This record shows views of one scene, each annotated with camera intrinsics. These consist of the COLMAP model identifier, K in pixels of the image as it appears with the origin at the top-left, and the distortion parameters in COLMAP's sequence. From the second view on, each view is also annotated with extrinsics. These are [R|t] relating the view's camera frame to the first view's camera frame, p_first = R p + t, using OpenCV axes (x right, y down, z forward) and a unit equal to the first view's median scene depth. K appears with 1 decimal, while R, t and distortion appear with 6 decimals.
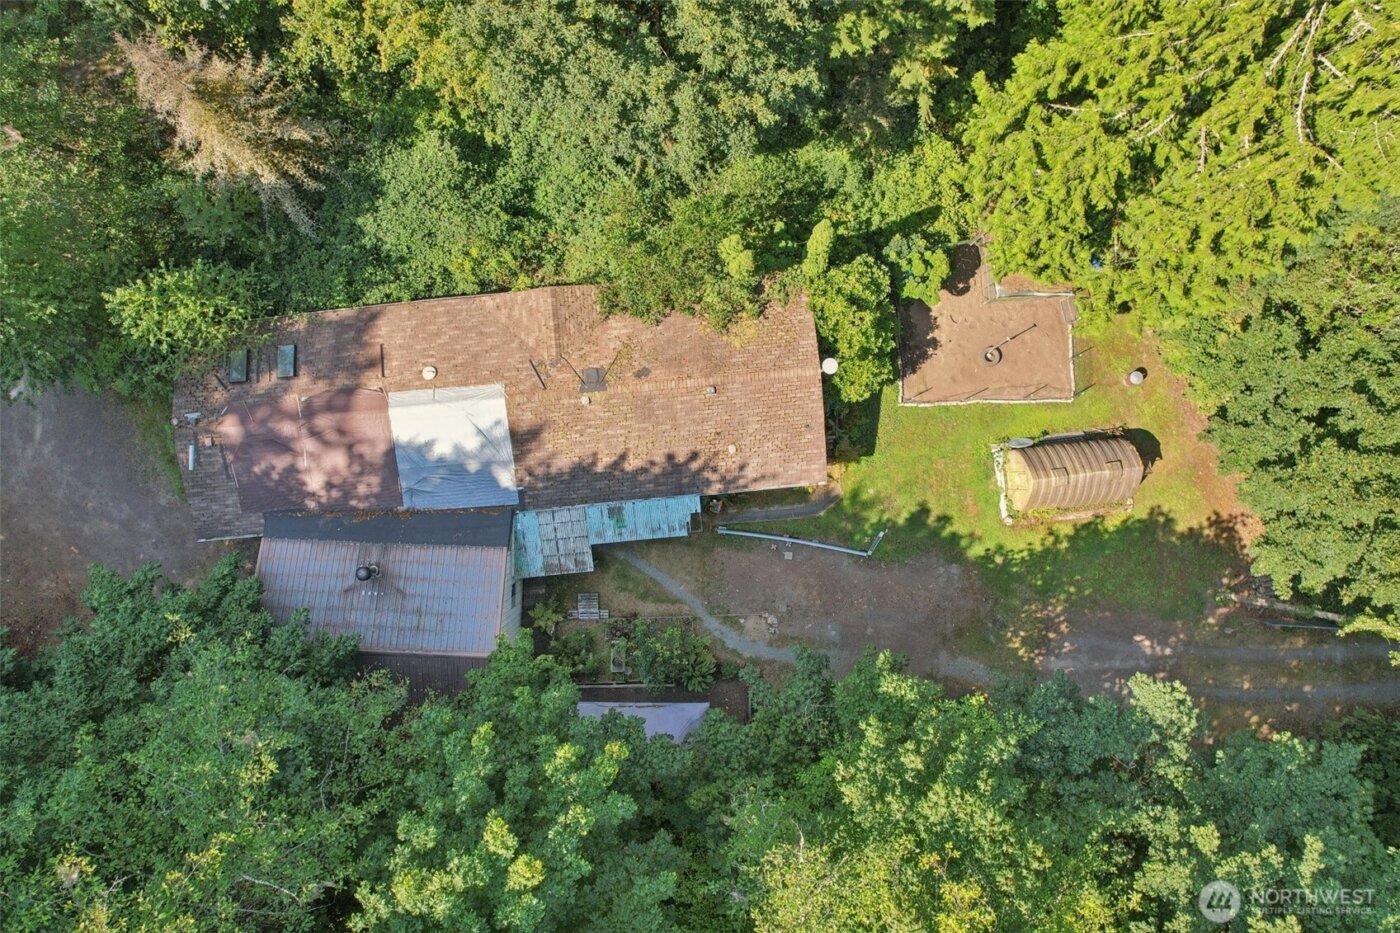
lens RADIAL K [[908.4, 0, 700.8], [0, 908.4, 474.1], [0, 0, 1]] dist [-0.082891, 0.092877]
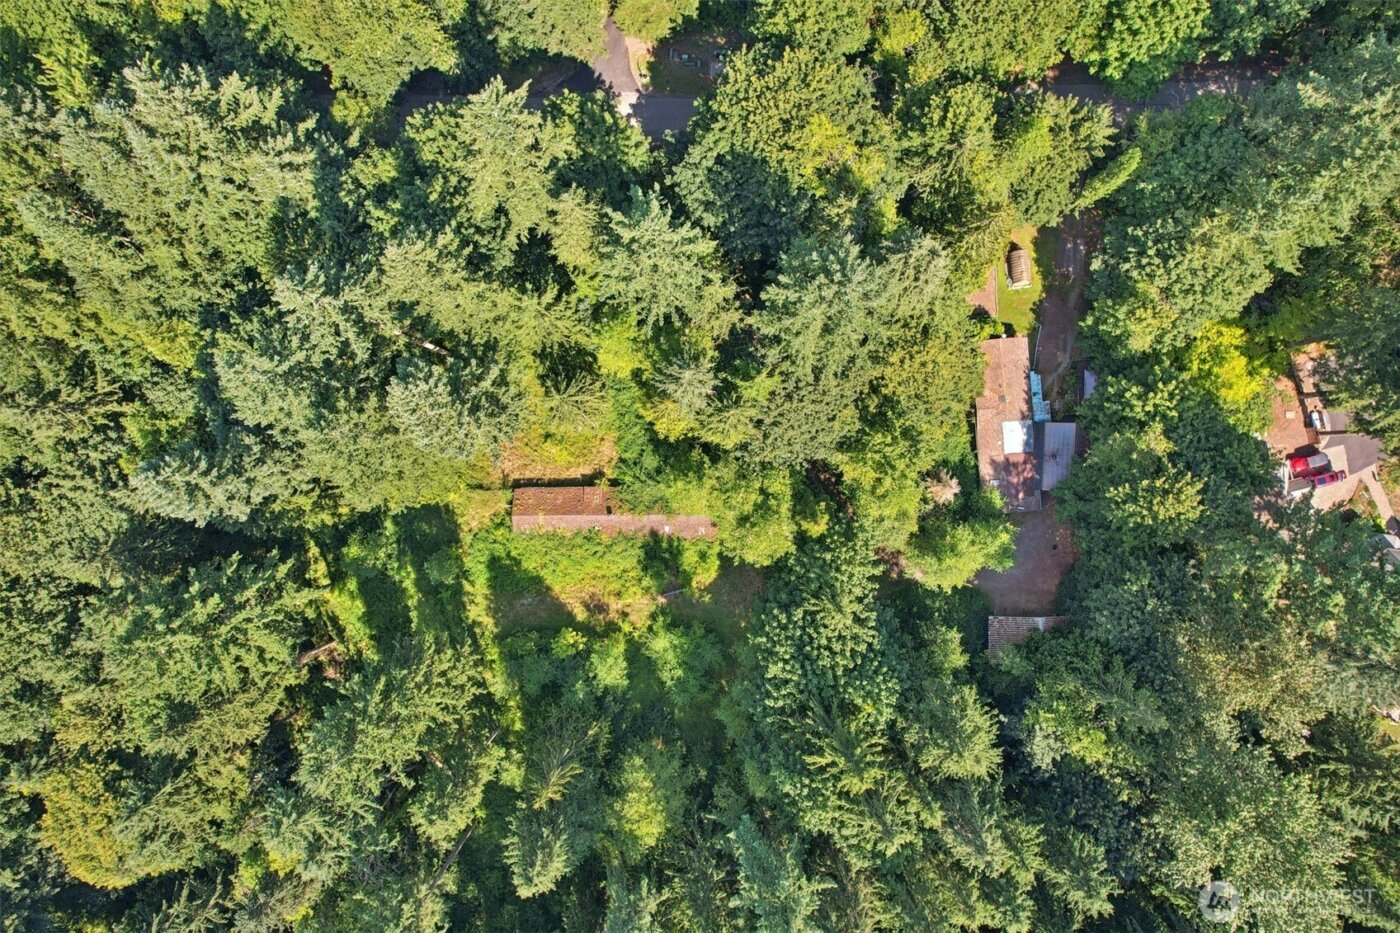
lens RADIAL K [[908.4, 0, 700.8], [0, 908.4, 474.1], [0, 0, 1]] dist [-0.082891, 0.092877]
pose [[0.002251, -0.999956, -0.009098, -0.394620], [0.999834, 0.002415, -0.018040, -1.272022], [0.018062, -0.009055, 0.999796, -2.735119]]
